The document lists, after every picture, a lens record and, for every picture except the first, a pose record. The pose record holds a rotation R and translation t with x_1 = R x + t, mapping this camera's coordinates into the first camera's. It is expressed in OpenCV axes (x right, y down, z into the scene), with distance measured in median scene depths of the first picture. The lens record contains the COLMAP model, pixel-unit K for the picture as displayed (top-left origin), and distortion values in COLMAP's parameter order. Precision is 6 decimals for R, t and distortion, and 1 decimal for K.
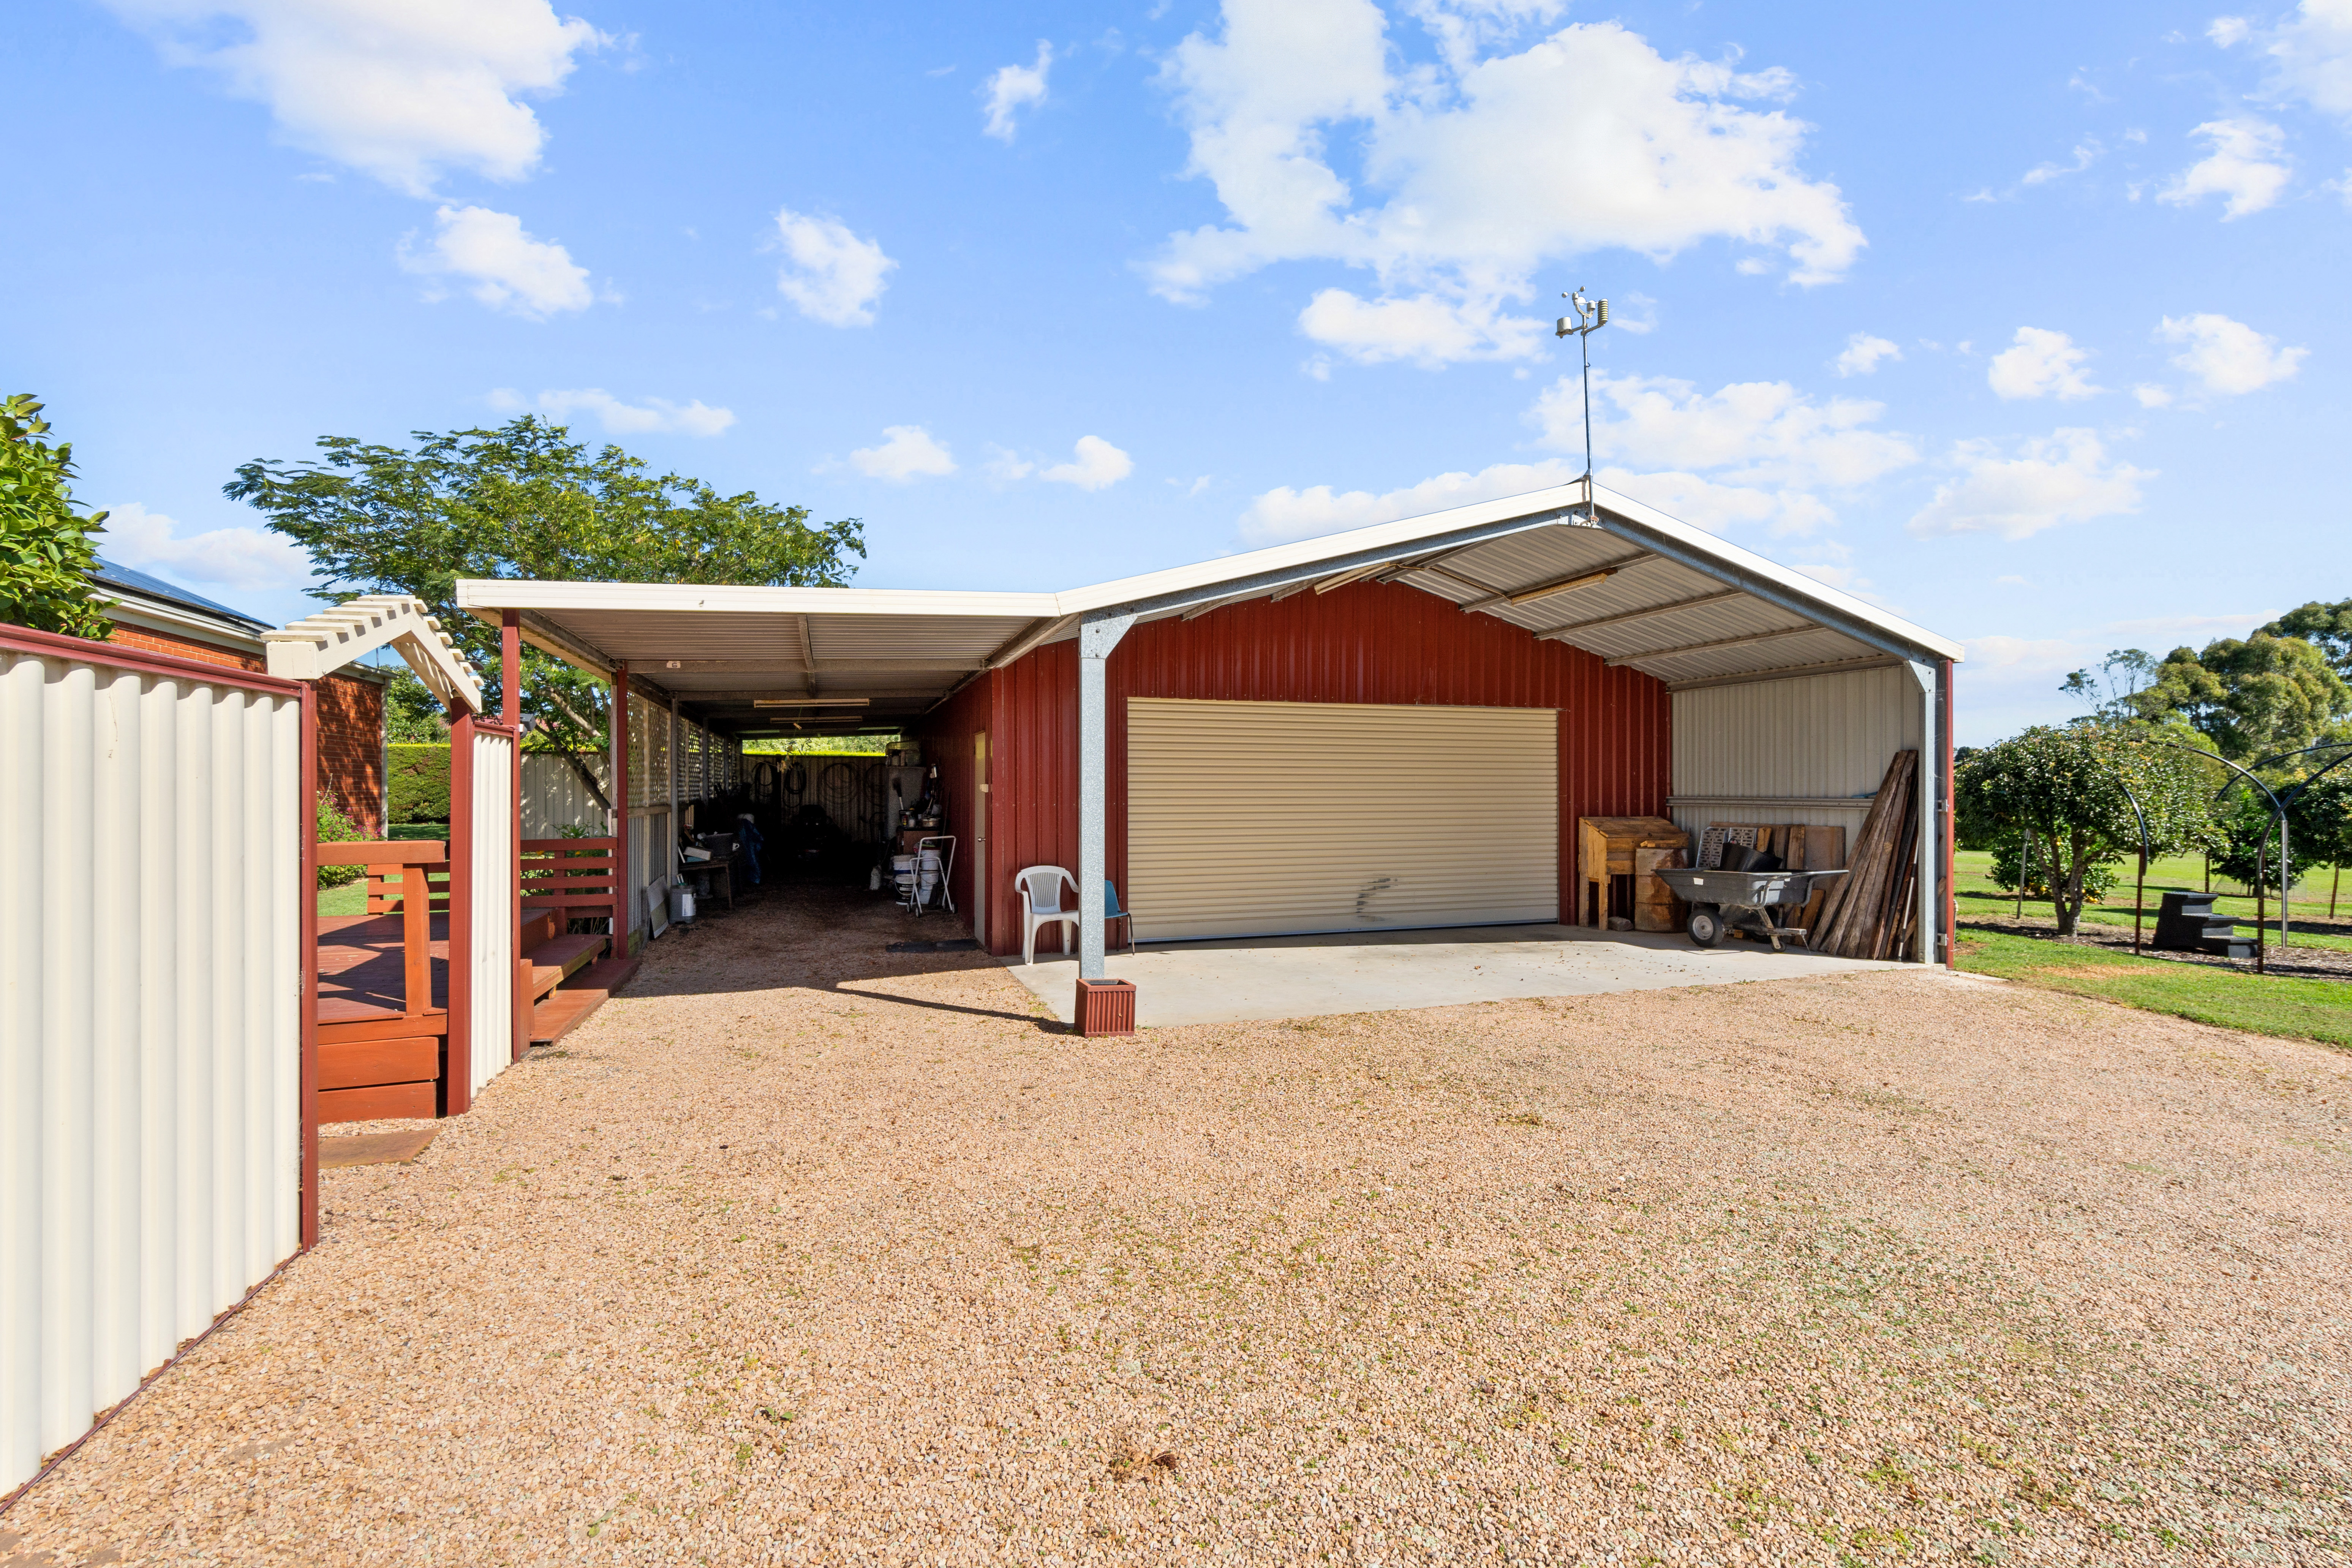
lens RADIAL K [[1016.2, 0, 1176.0], [0, 1016.2, 784.0], [0, 0, 1]] dist [-0.000189, 0.000035]
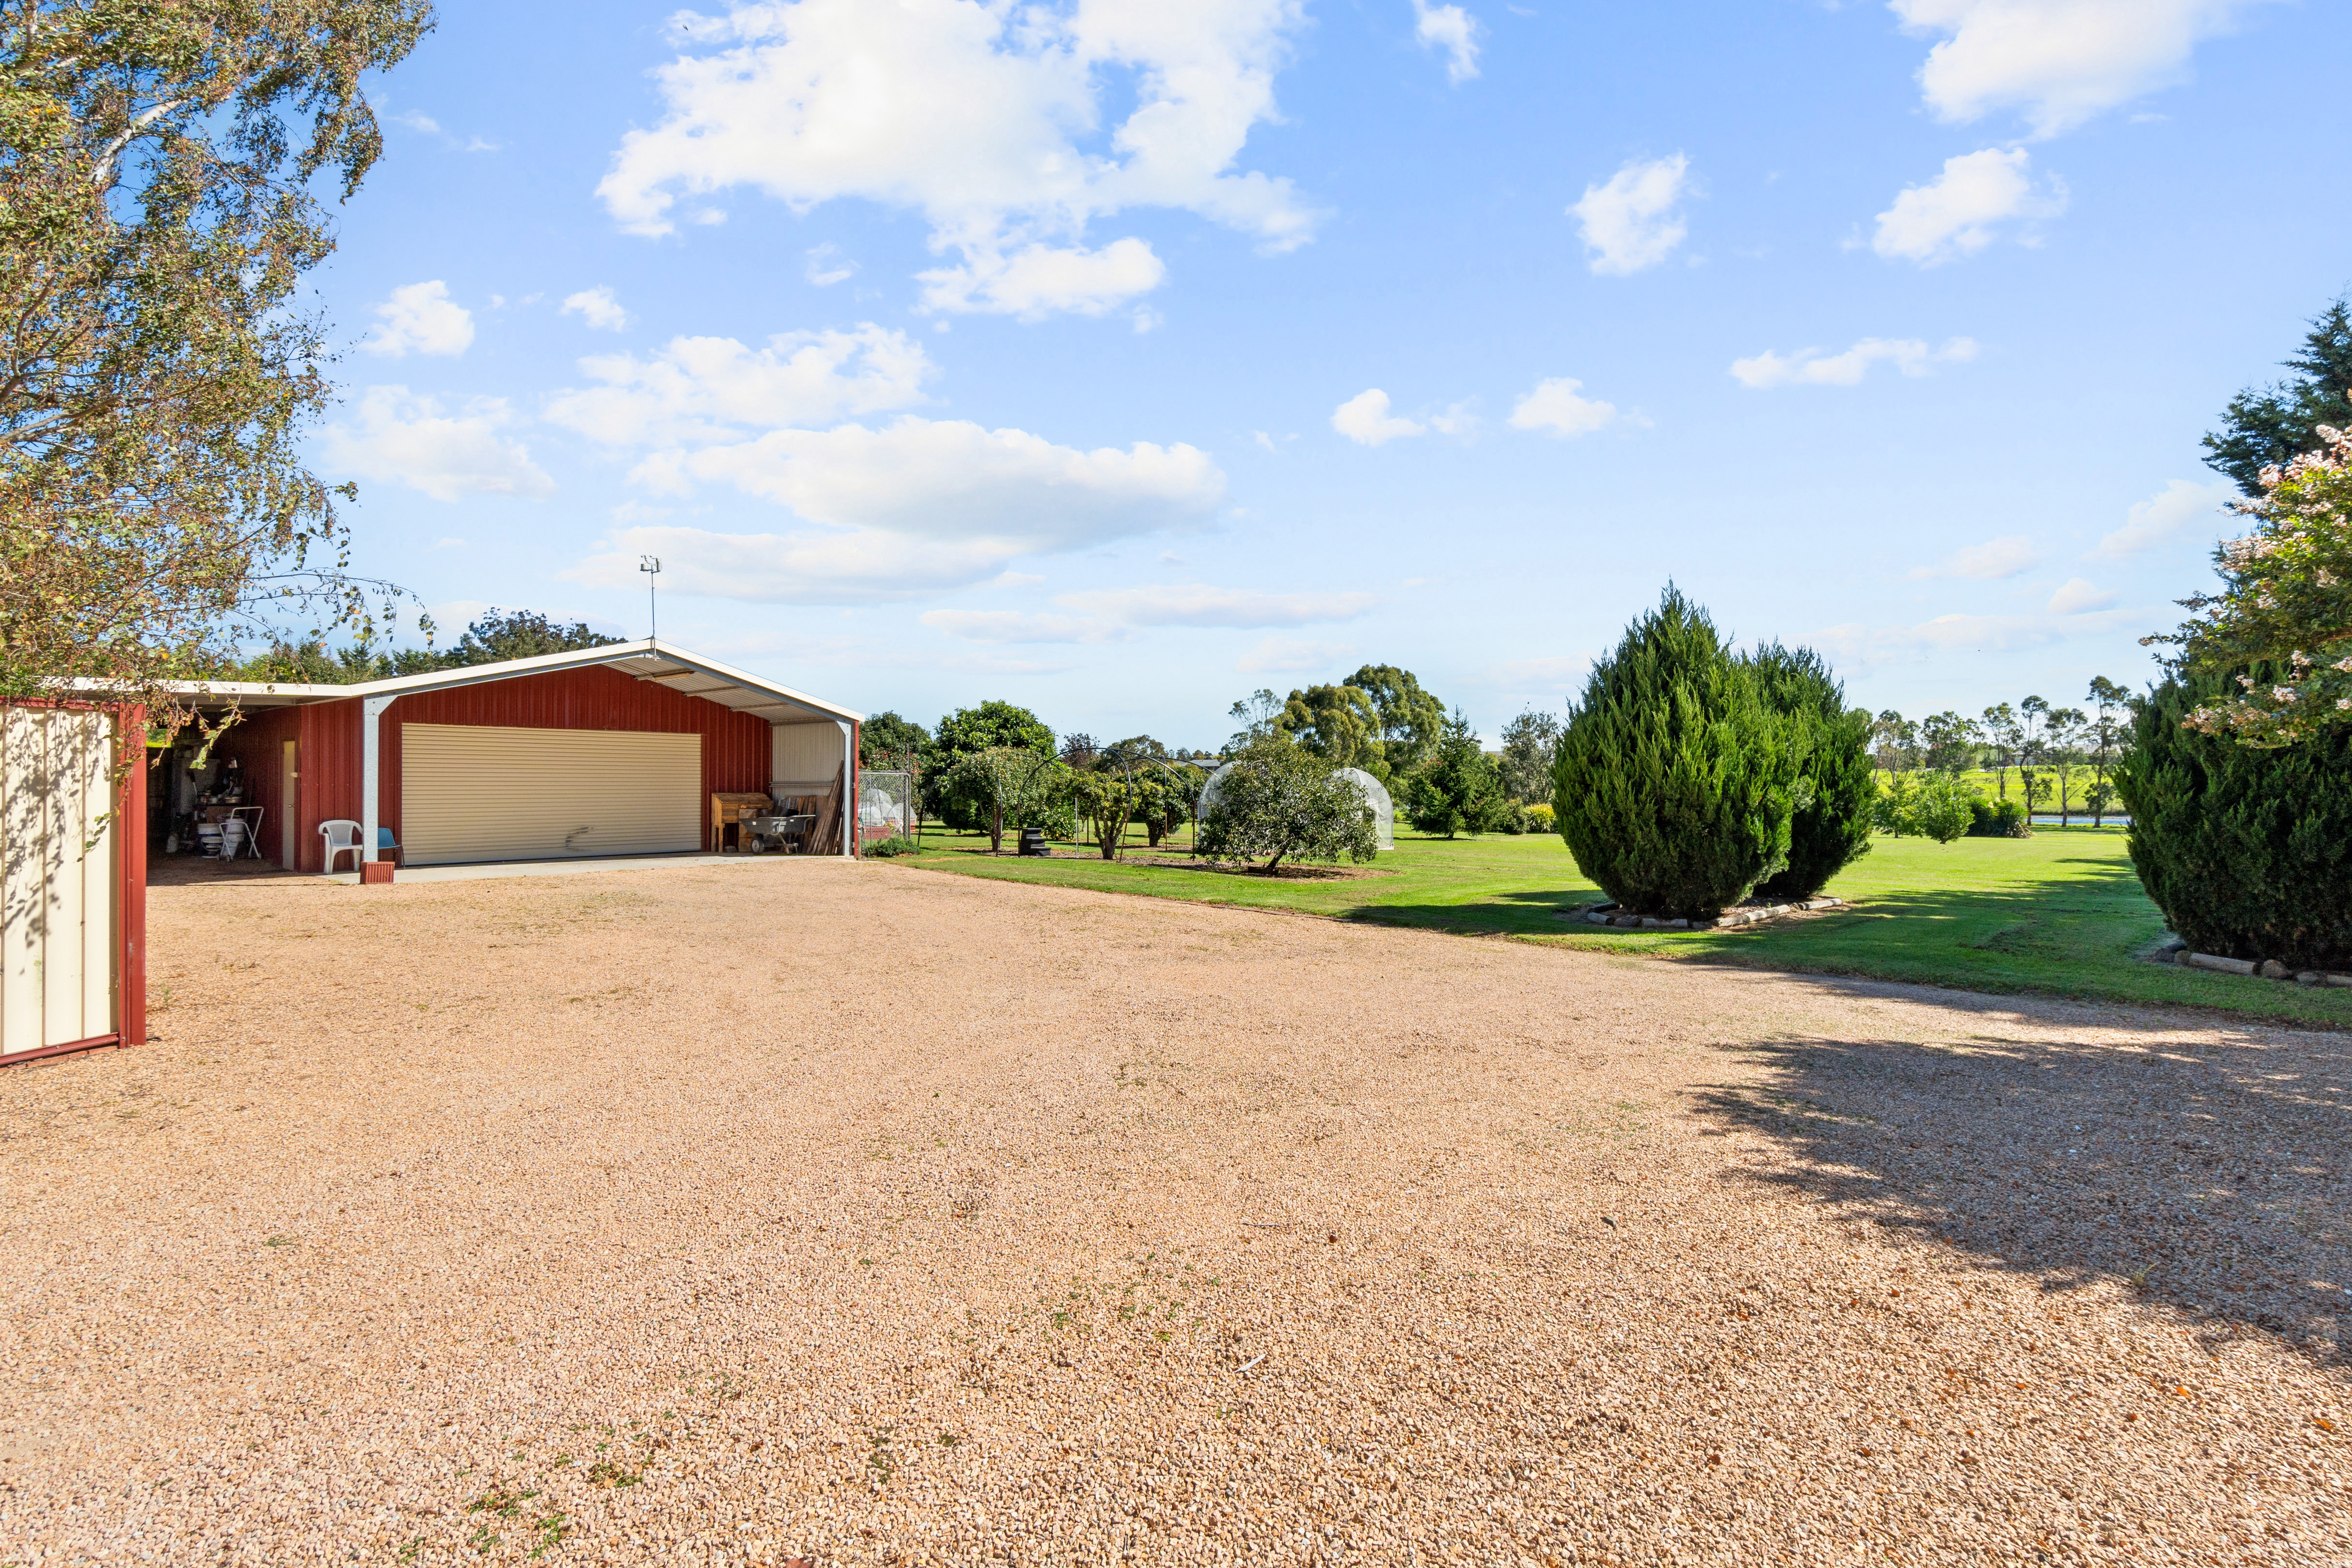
lens RADIAL K [[1016.2, 0, 1176.0], [0, 1016.2, 784.0], [0, 0, 1]] dist [-0.000189, 0.000035]
pose [[0.842467, 0.001930, 0.538745, 0.115882], [-0.005077, 0.999978, 0.004358, 0.004002], [-0.538724, -0.006407, 0.842458, -1.031965]]
